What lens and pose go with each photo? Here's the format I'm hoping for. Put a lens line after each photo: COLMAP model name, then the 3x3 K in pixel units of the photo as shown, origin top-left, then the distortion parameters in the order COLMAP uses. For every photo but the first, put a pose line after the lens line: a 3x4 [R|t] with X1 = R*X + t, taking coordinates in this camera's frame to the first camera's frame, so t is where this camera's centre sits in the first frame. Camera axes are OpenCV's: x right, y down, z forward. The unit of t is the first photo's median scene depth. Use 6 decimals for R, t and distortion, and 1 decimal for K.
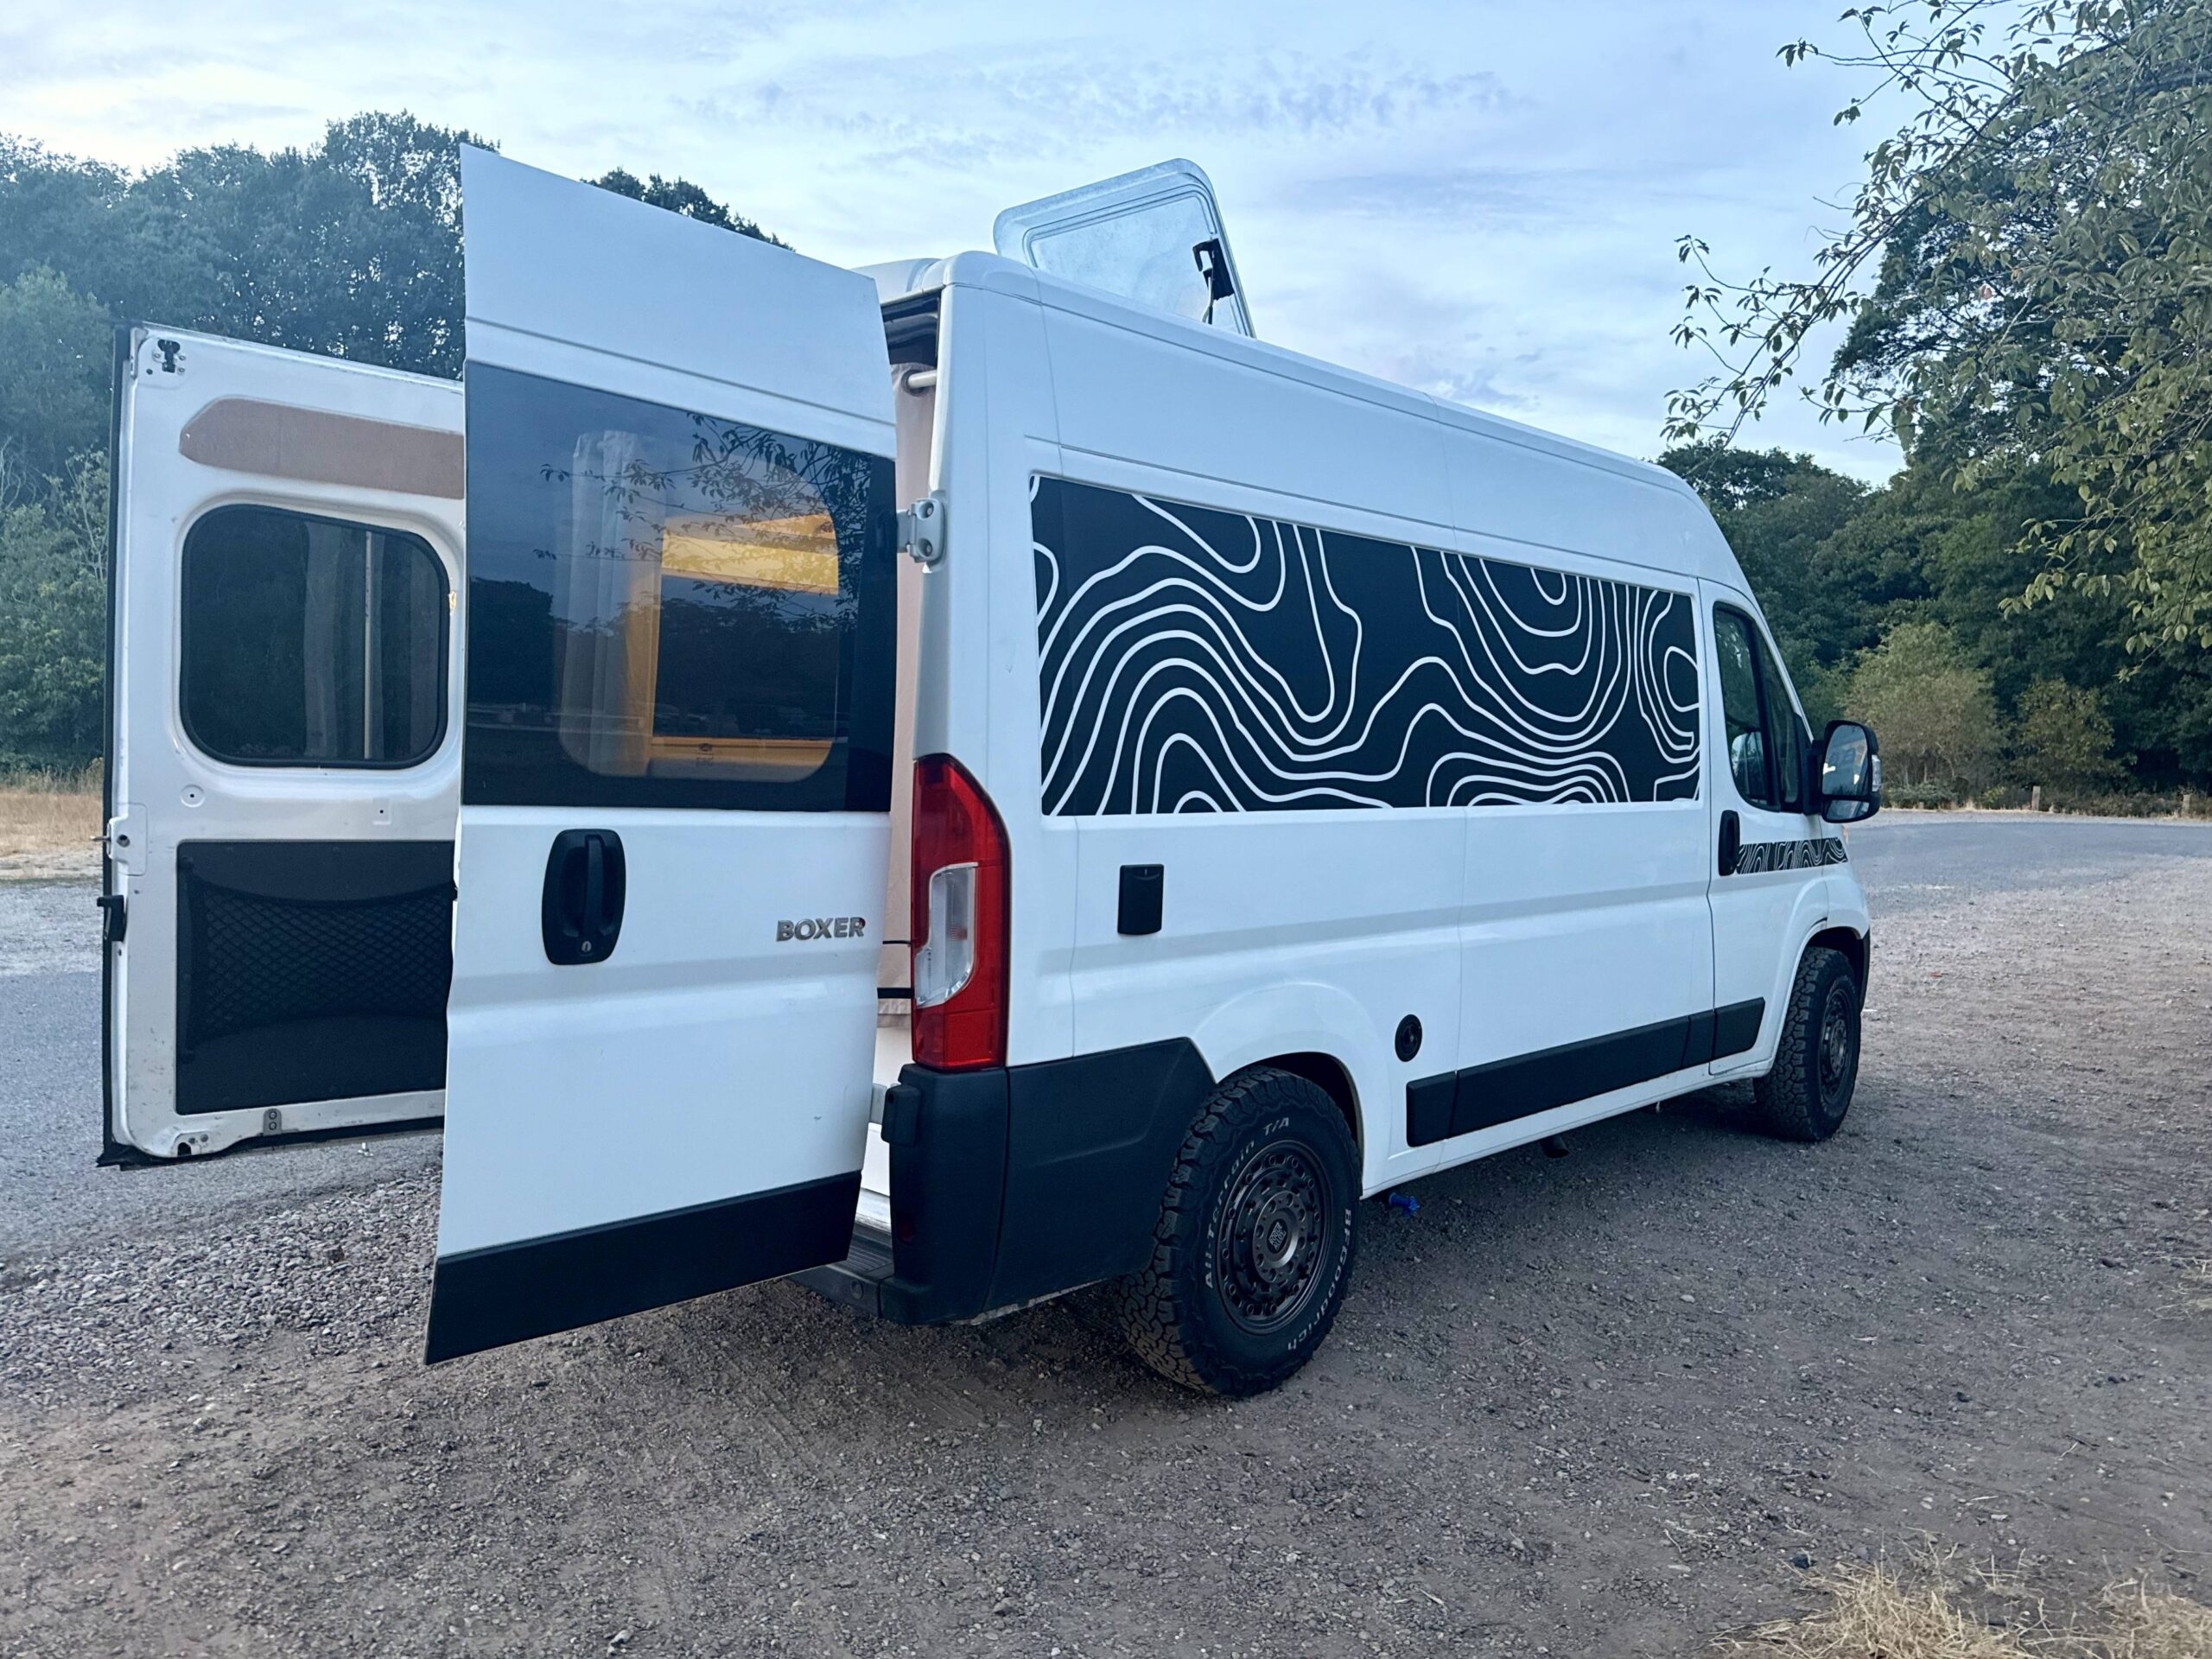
lens RADIAL K [[1666.6, 0, 1101.8], [0, 1666.6, 846.1], [0, 0, 1]] dist [-0.015068, -0.015049]
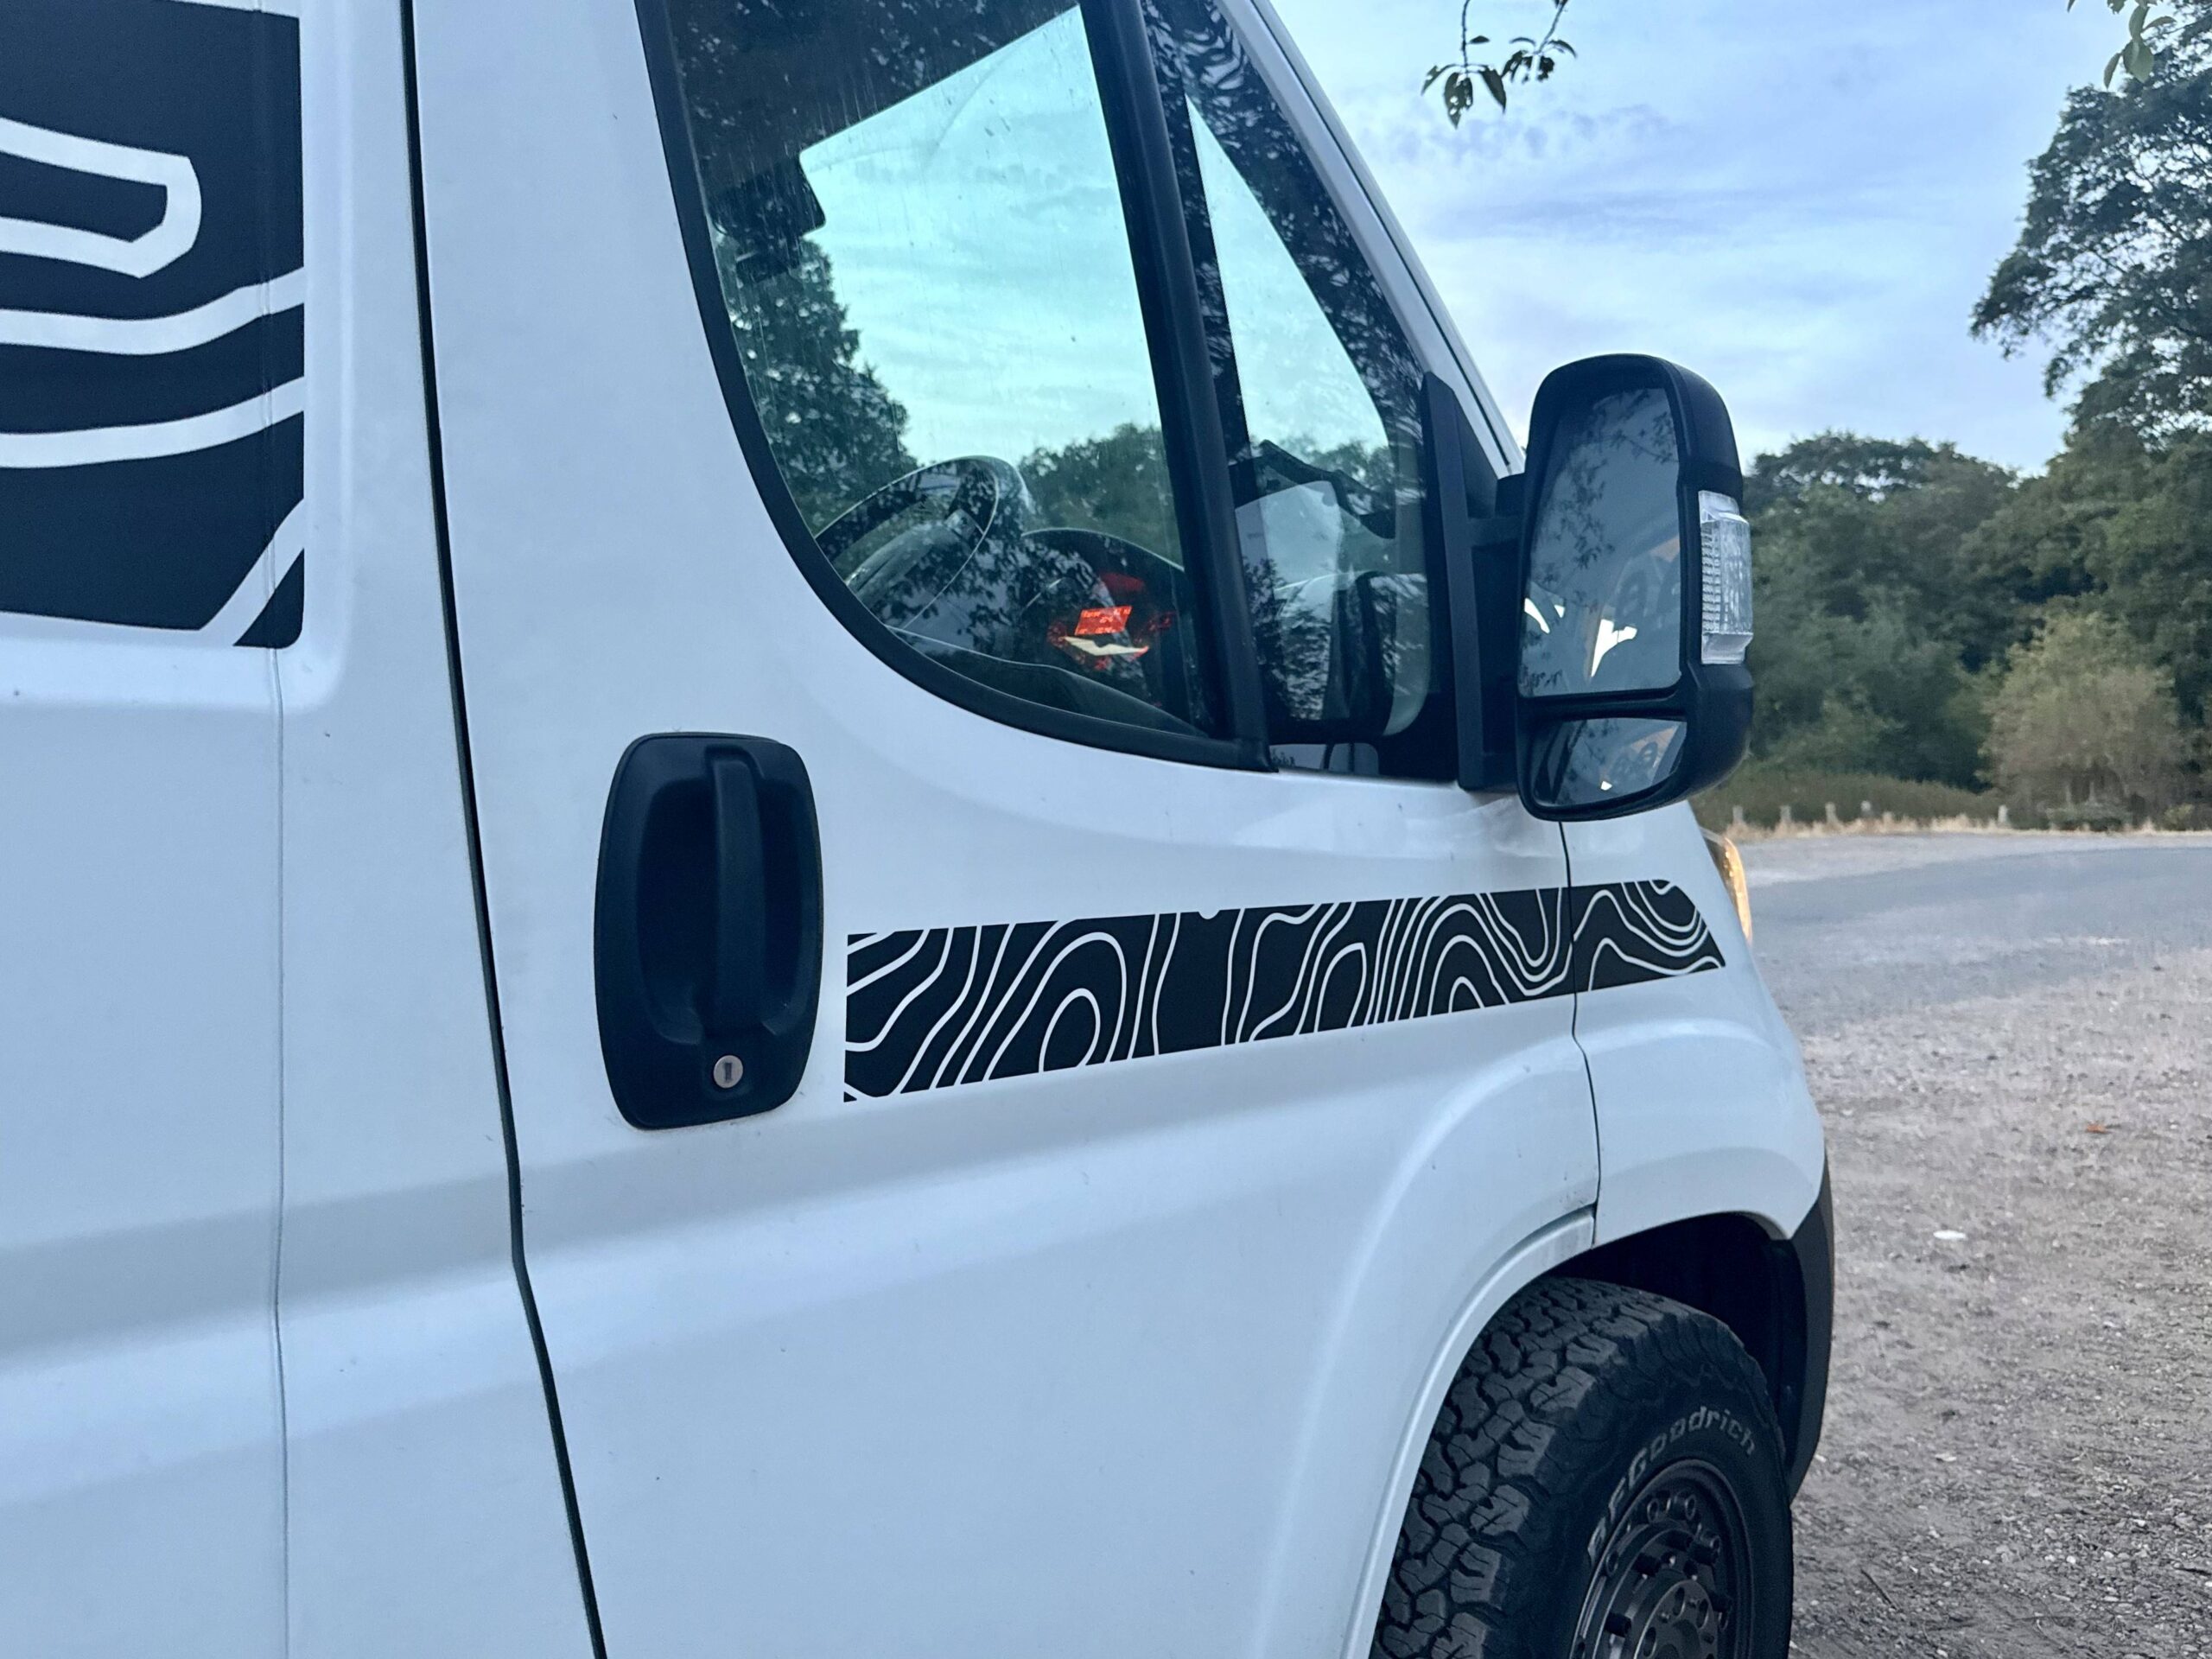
lens RADIAL K [[1666.6, 0, 1117.1], [0, 1666.6, 824.6], [0, 0, 1]] dist [-0.015068, -0.015049]
pose [[0.997227, -0.005236, -0.074240, 0.067221], [0.002874, 0.999487, -0.031884, -0.001036], [0.074369, 0.031583, 0.996731, 0.130354]]
